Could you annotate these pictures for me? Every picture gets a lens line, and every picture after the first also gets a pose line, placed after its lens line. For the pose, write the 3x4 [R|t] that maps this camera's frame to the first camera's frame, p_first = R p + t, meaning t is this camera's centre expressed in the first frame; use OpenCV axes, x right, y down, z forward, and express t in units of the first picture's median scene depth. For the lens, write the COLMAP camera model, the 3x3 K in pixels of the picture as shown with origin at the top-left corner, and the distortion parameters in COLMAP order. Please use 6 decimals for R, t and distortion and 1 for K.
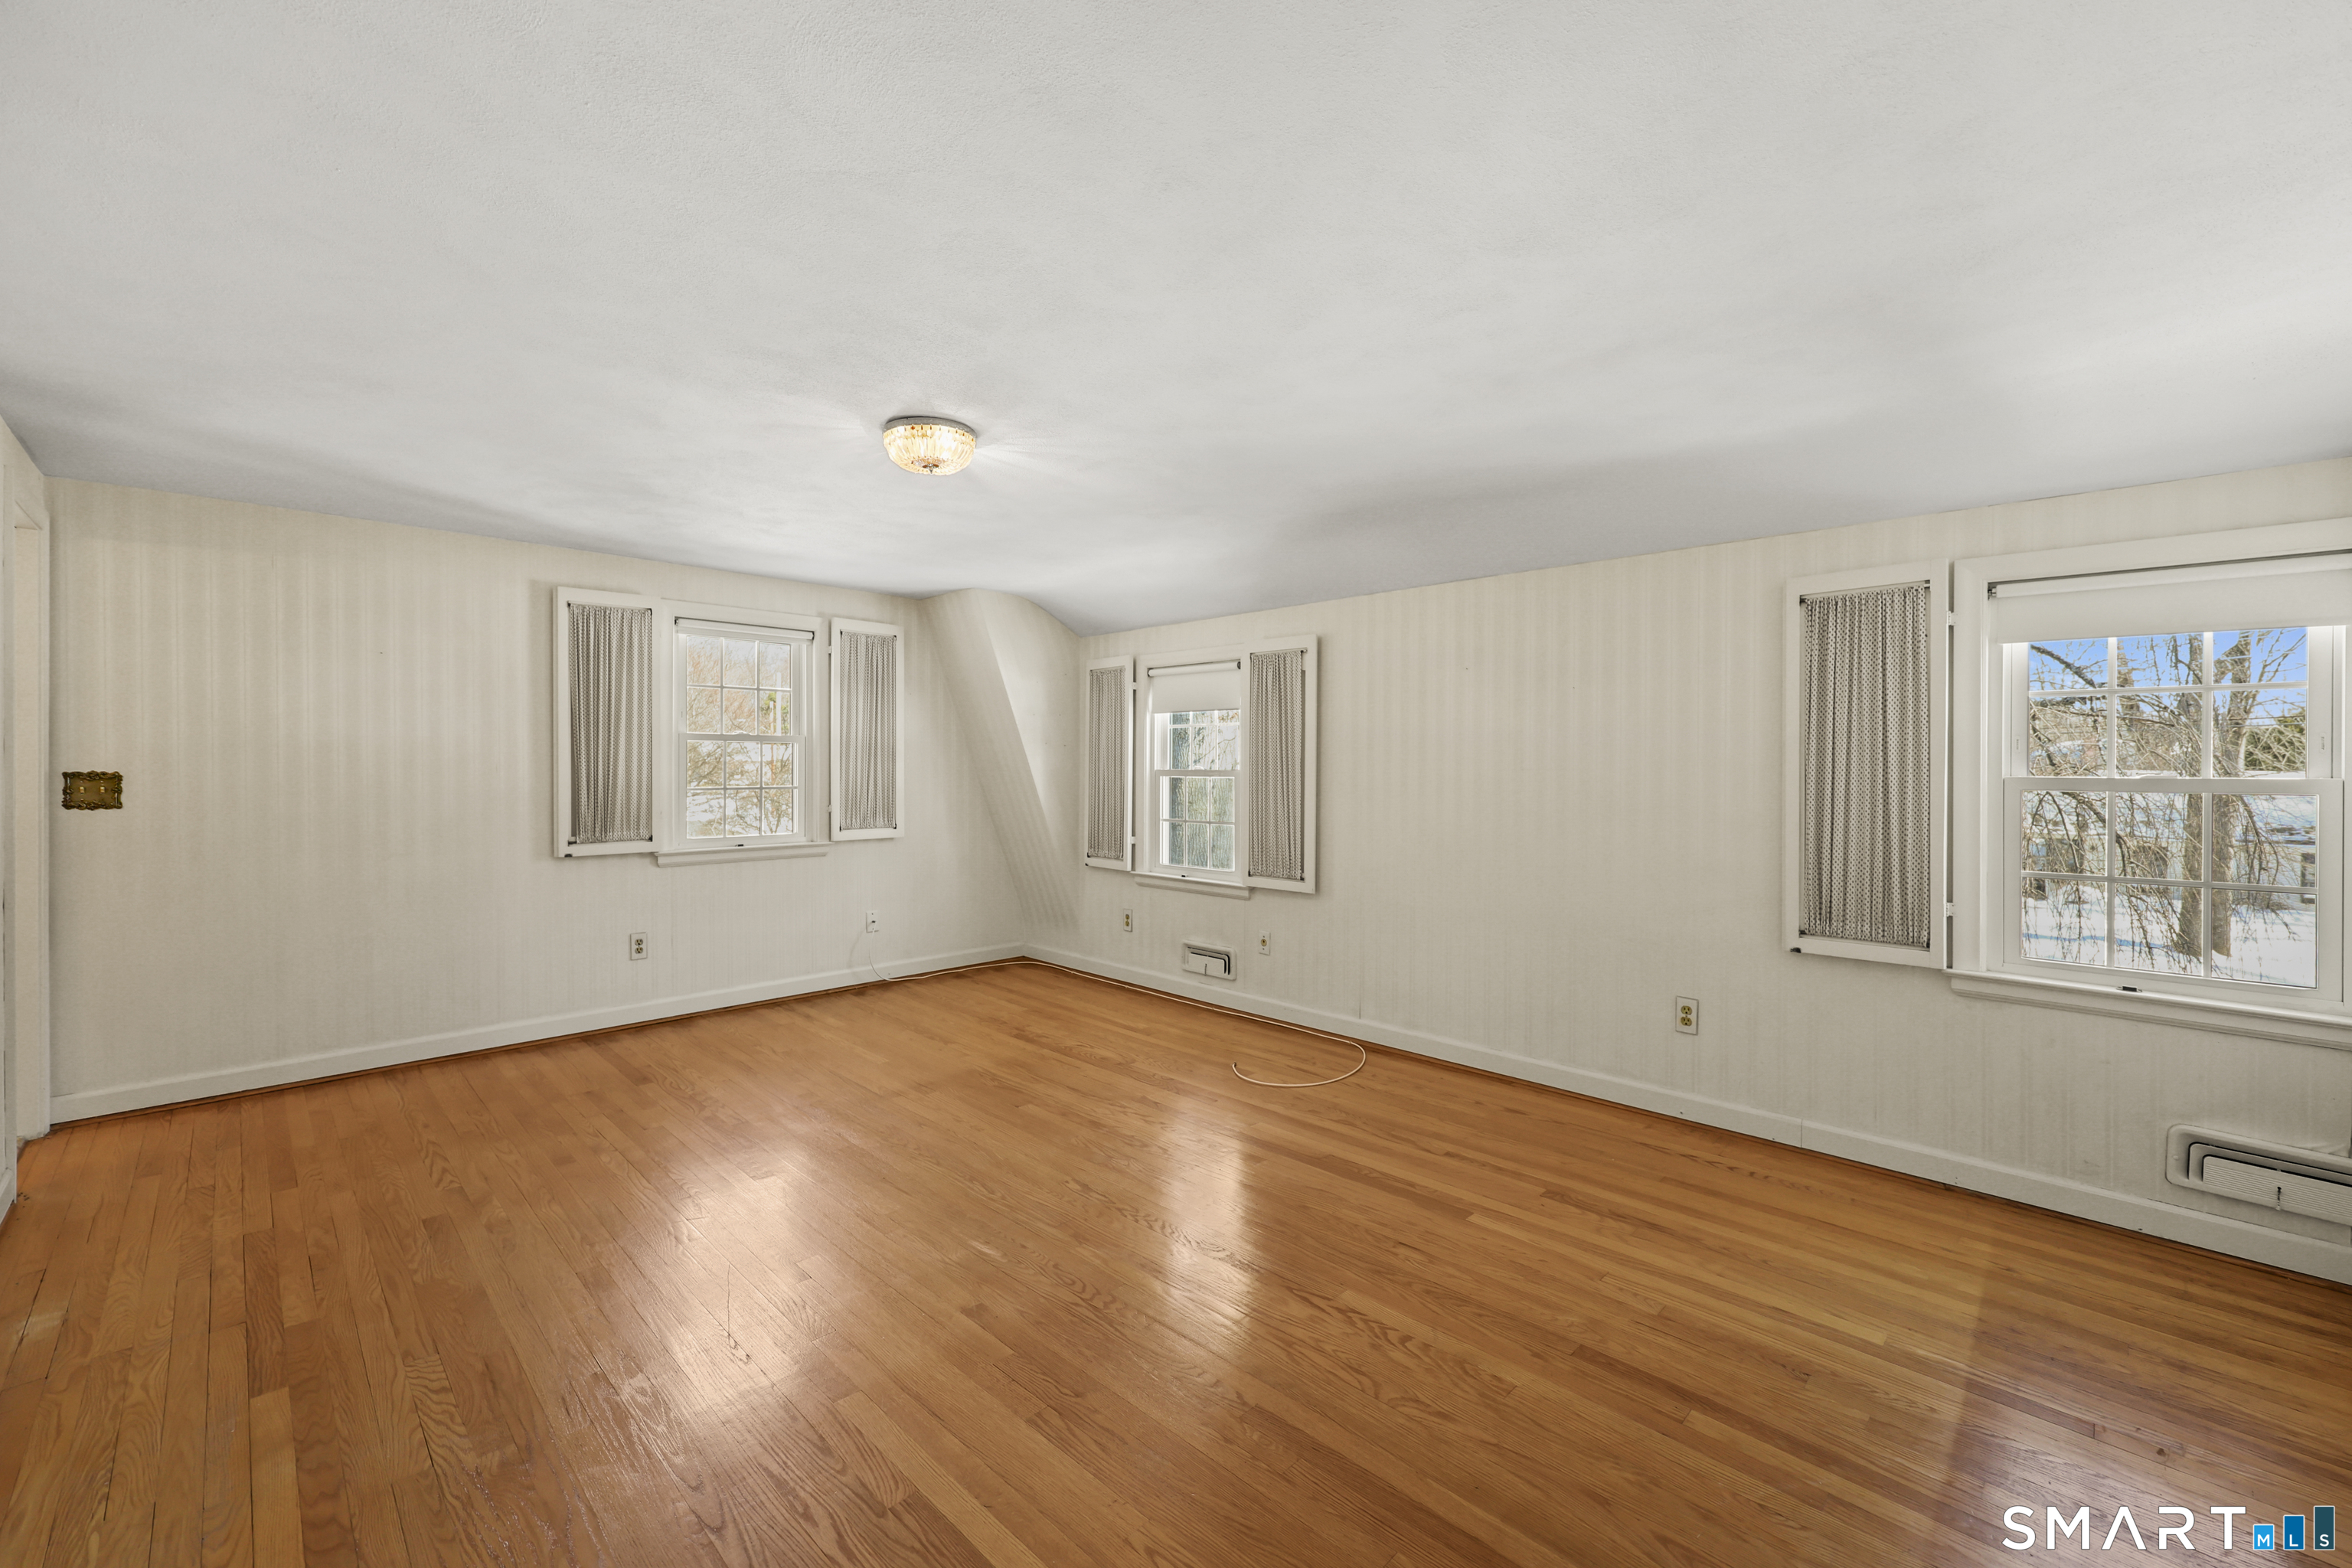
lens RADIAL K [[964.1, 0, 1176.8], [0, 964.1, 743.7], [0, 0, 1]] dist [0.039290, -0.000018]
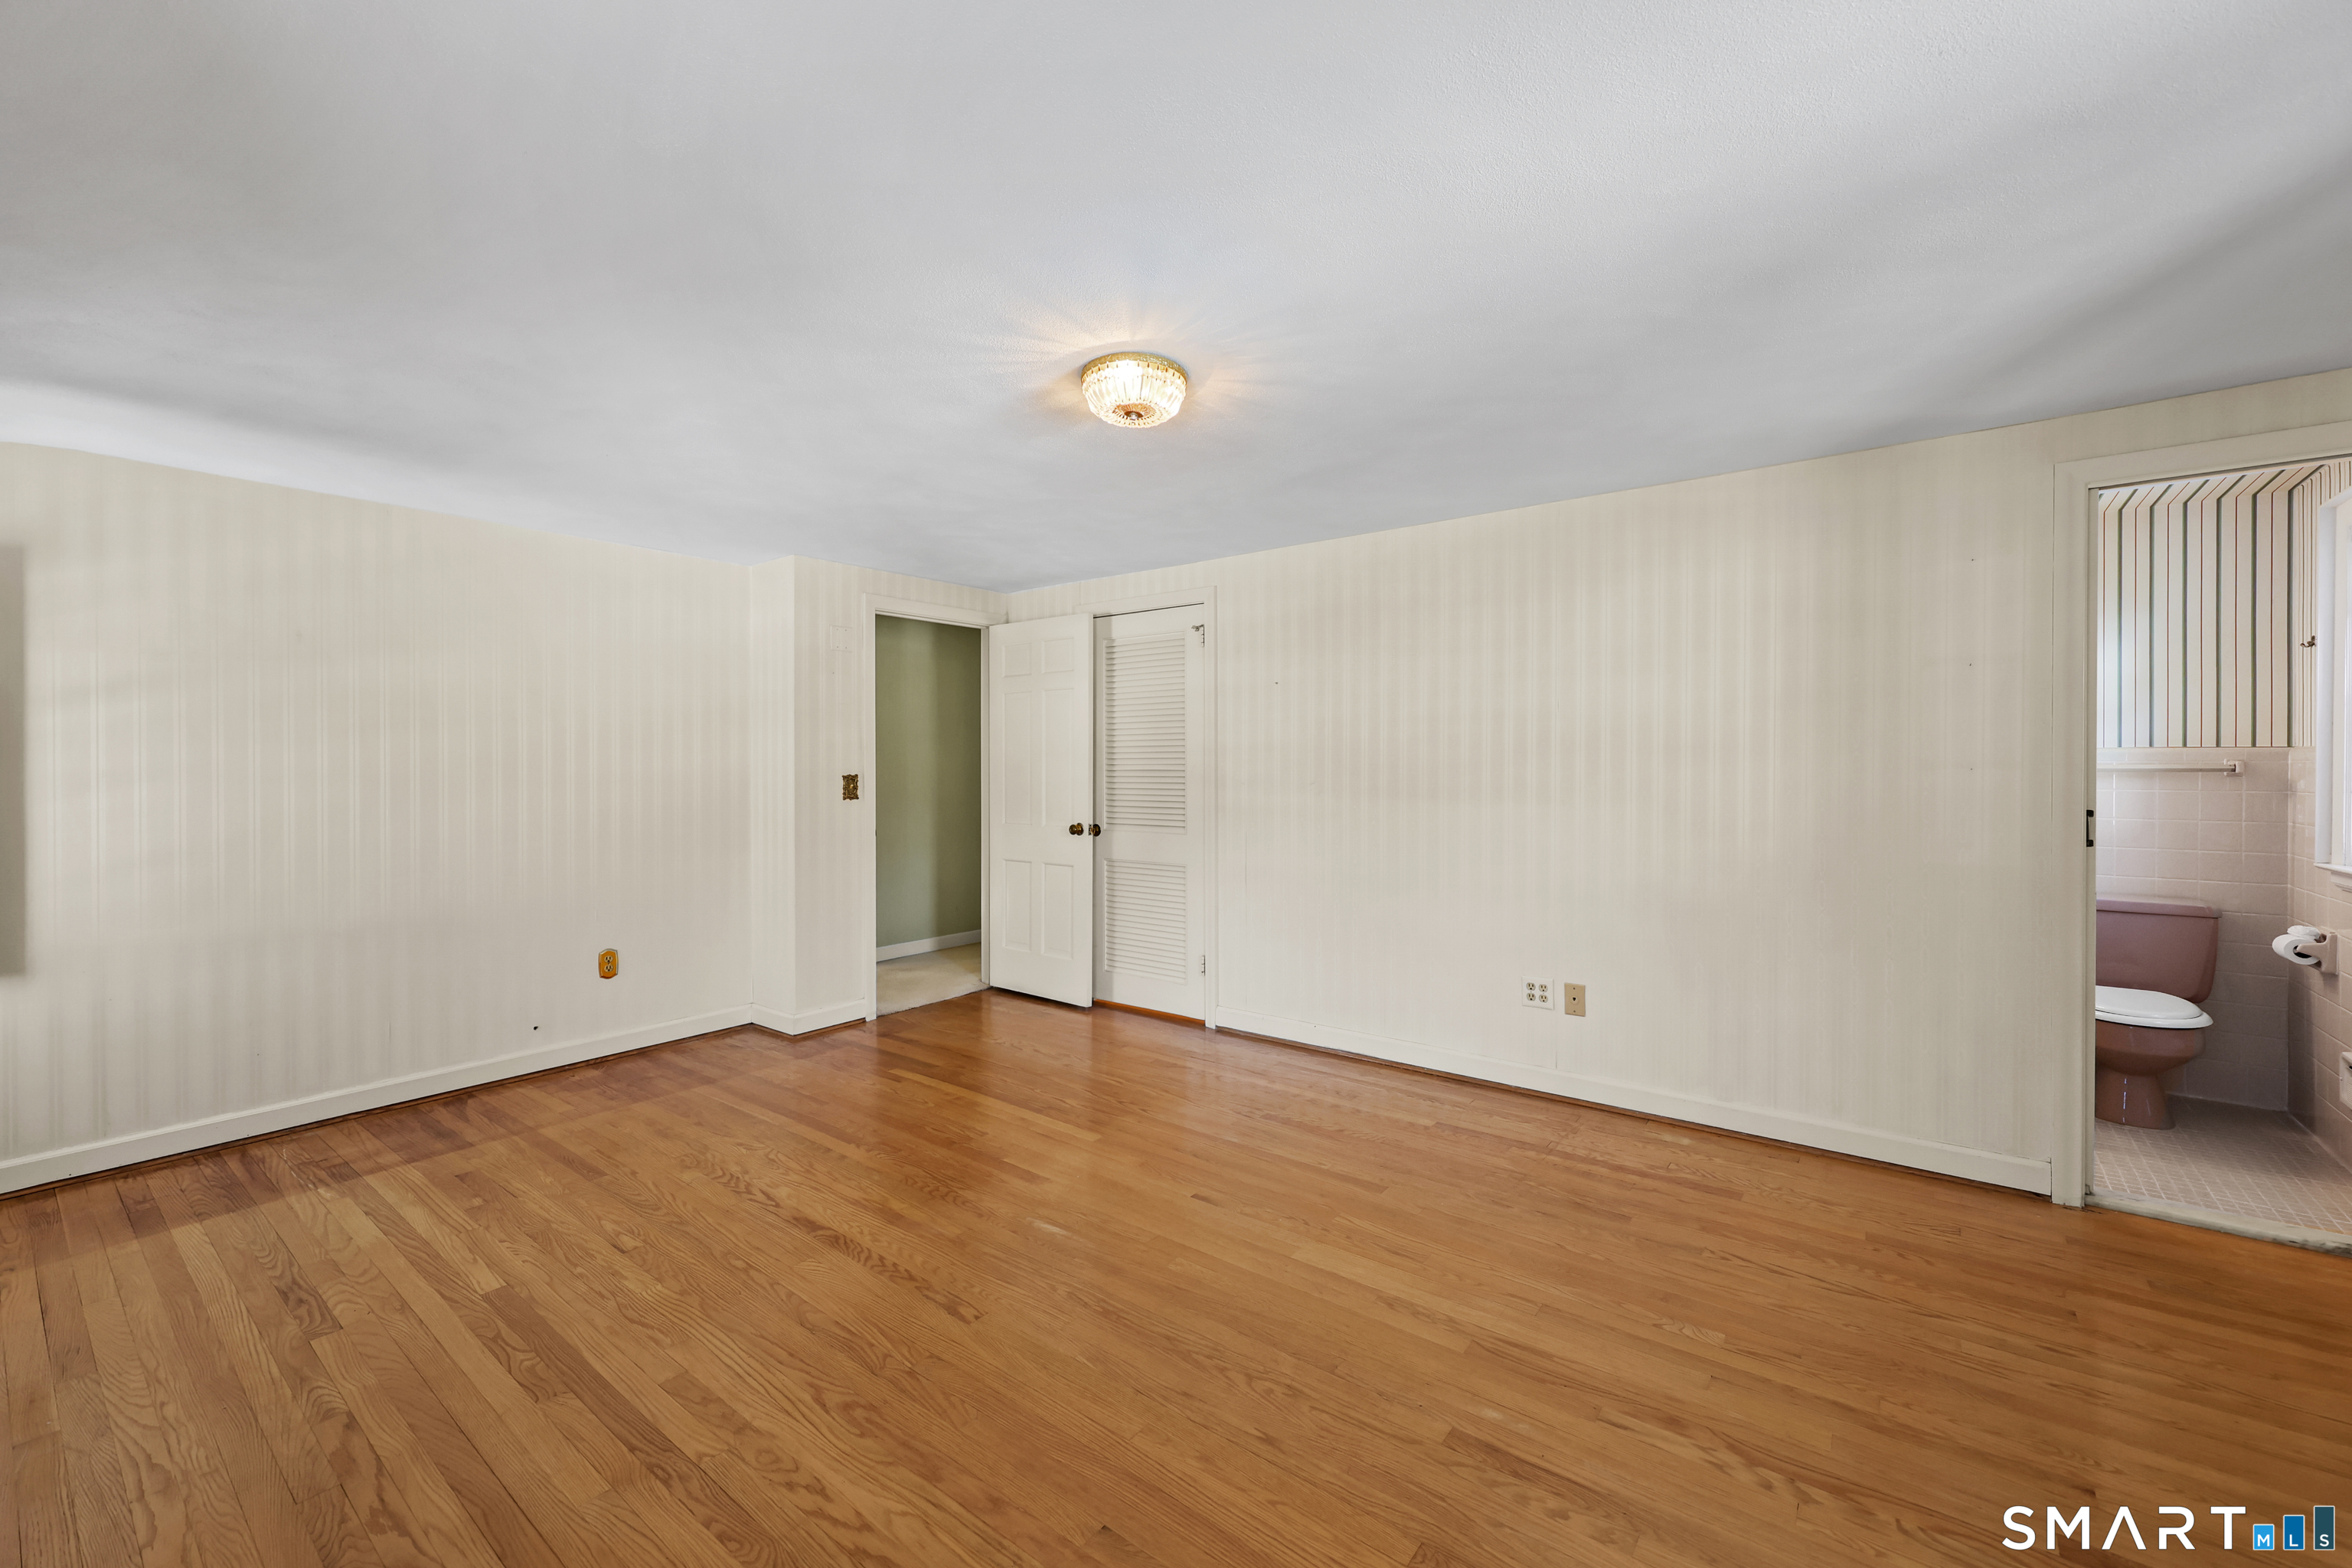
lens RADIAL K [[948.2, 0, 1183.3], [0, 948.2, 775.4], [0, 0, 1]] dist [-0.002465, 0.000048]
pose [[-0.990648, 0.003913, -0.136385, -0.114680], [0.005857, 0.999887, -0.013855, 0.028349], [0.136316, -0.014525, -0.990559, 1.160099]]
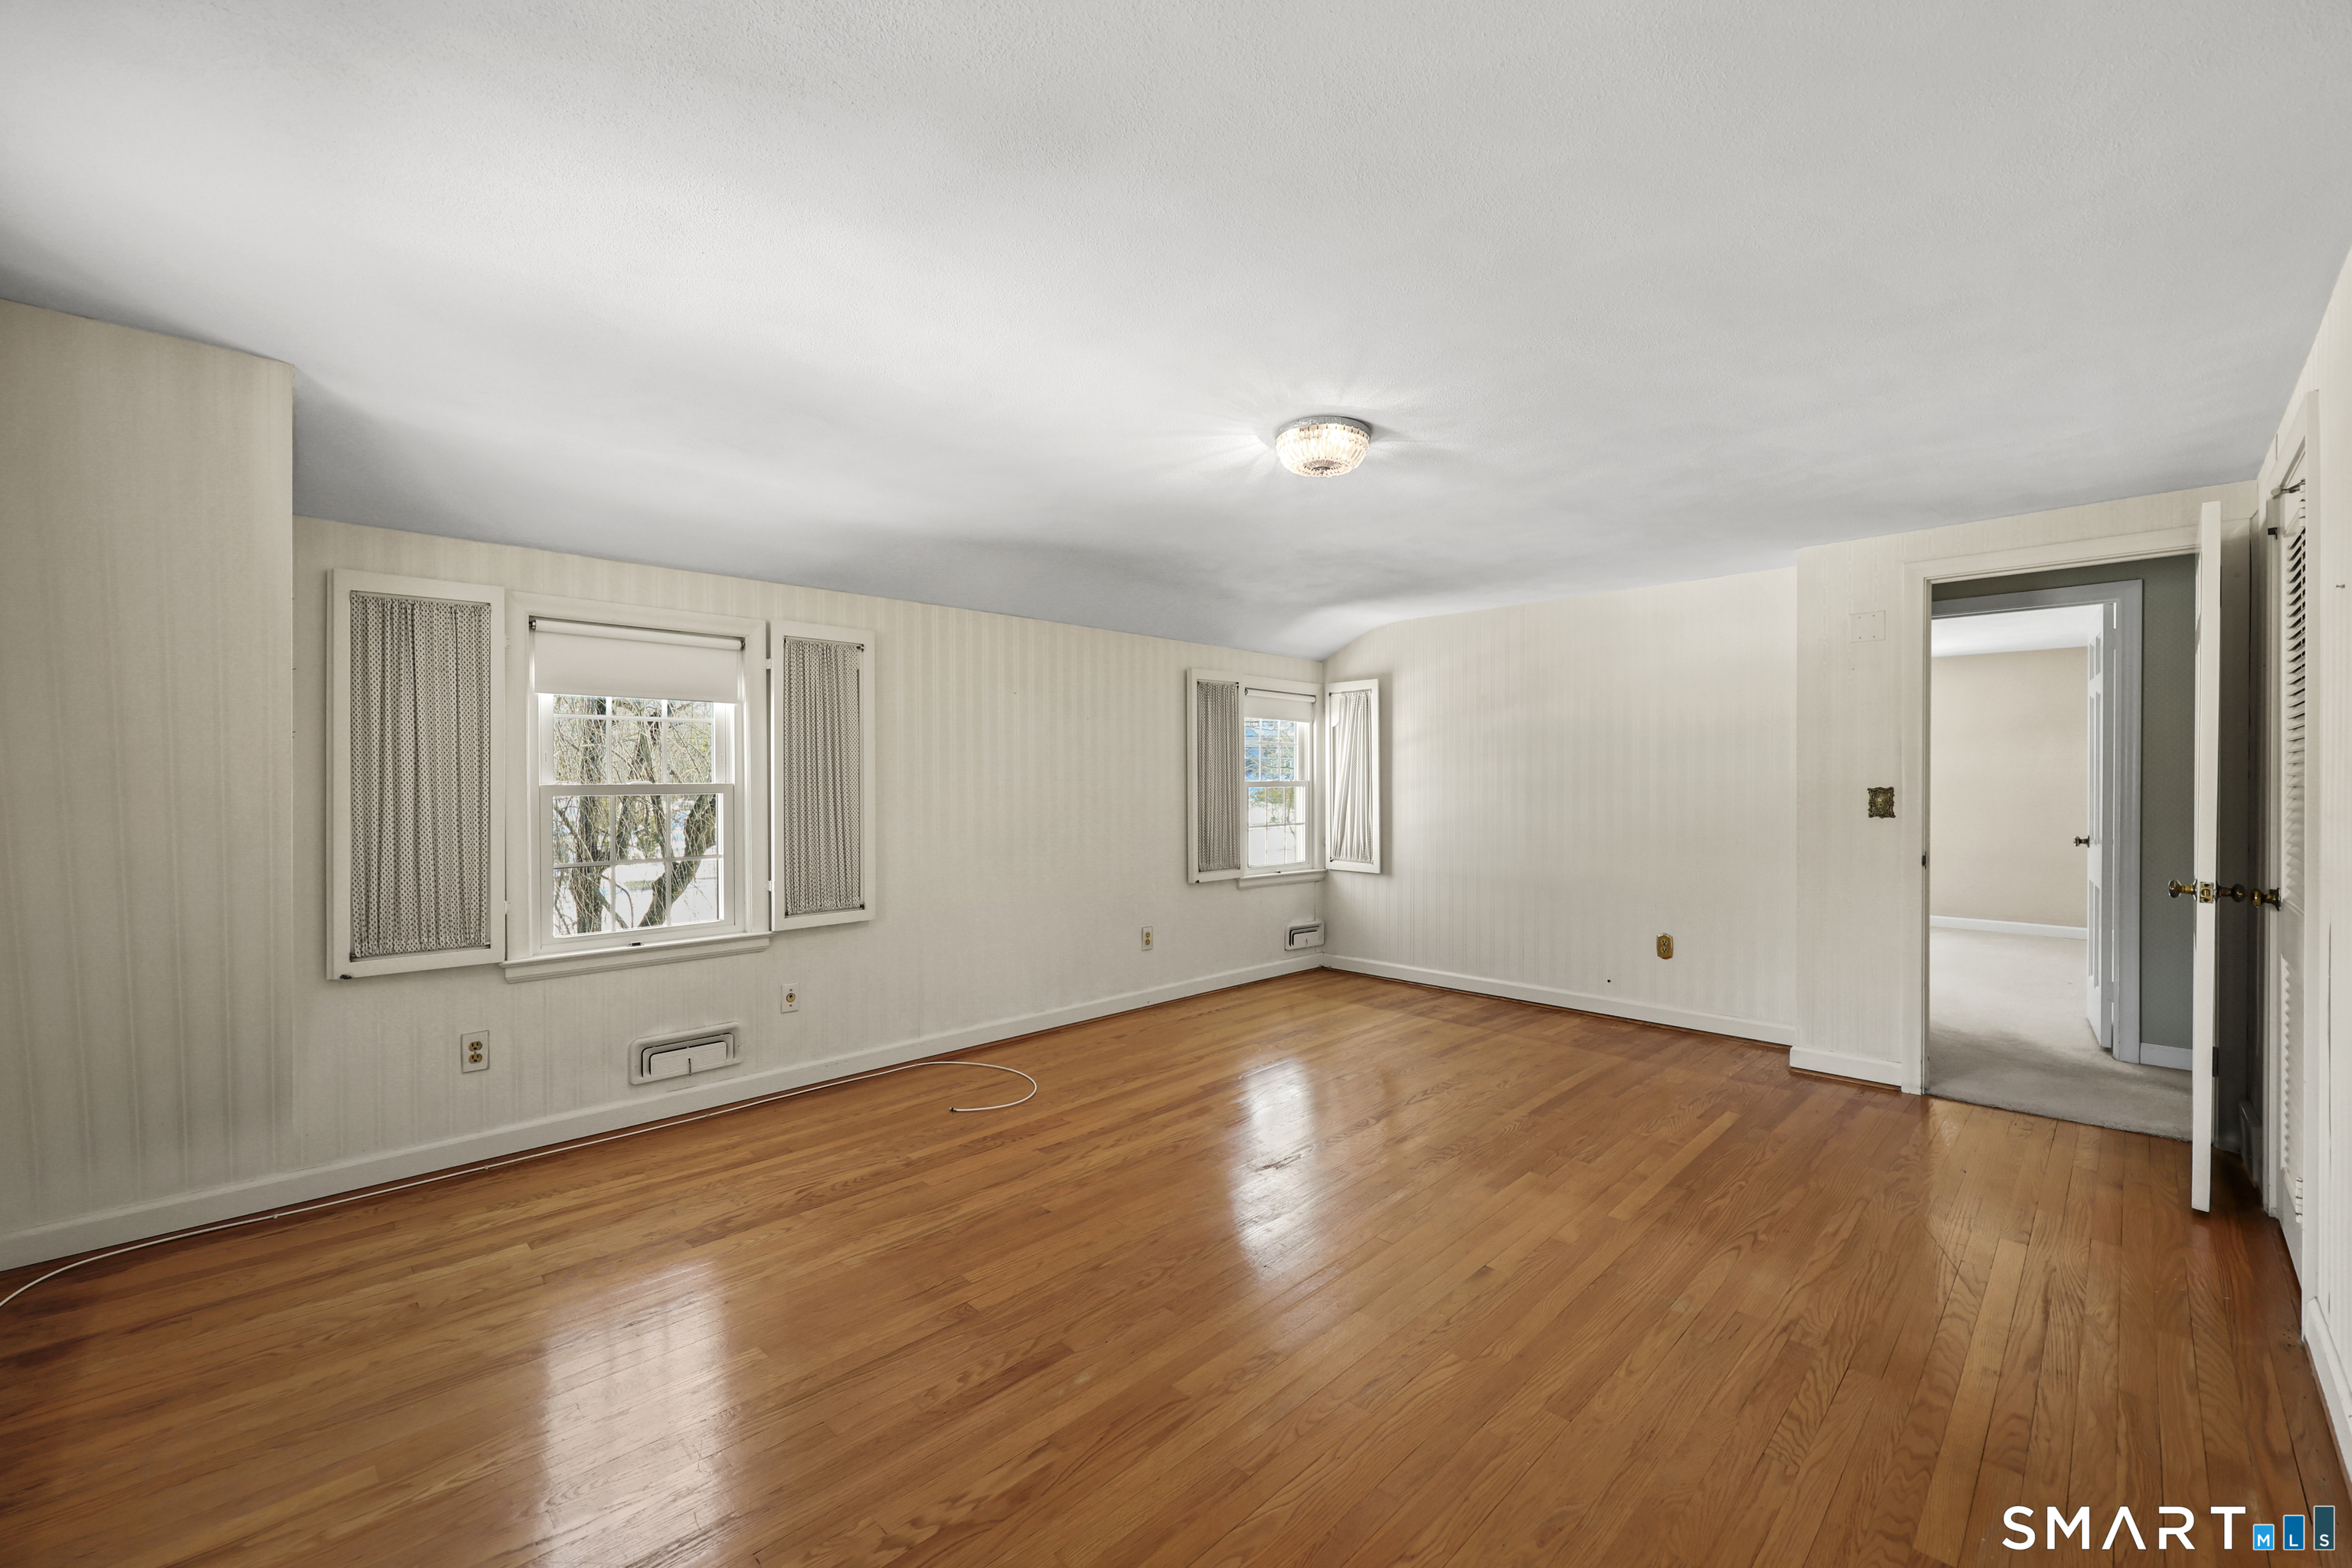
lens RADIAL K [[948.2, 0, 1183.3], [0, 948.2, 775.4], [0, 0, 1]] dist [-0.002465, 0.000048]
pose [[-0.003895, -0.000653, 0.999992, -0.748671], [-0.022663, 0.999743, 0.000564, 0.014268], [-0.999736, -0.022661, -0.003909, 0.728885]]
